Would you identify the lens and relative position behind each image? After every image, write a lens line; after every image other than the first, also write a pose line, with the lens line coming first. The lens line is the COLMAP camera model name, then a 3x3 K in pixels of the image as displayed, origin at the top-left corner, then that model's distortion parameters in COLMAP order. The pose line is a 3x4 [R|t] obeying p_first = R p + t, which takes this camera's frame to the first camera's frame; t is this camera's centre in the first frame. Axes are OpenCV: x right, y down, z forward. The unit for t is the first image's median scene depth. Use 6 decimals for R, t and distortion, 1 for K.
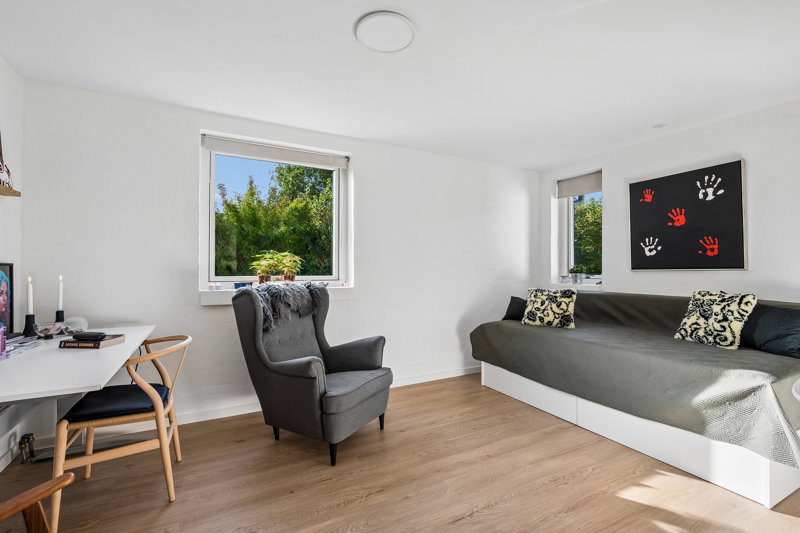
lens RADIAL K [[359.8, 0, 397.2], [0, 359.8, 268.9], [0, 0, 1]] dist [0.002829, 0.000090]
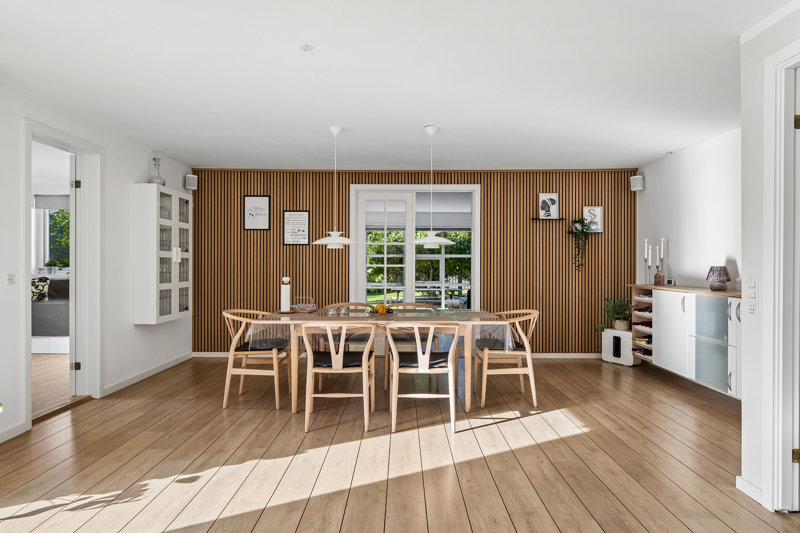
lens RADIAL K [[477.0, 0, 397.9], [0, 477.0, 266.7], [0, 0, 1]] dist [-0.005399, -0.000999]
pose [[0.474646, -0.004812, 0.880164, -0.500240], [-0.002627, 0.999973, 0.006883, -0.002645], [-0.880173, -0.005580, 0.474620, -1.091295]]
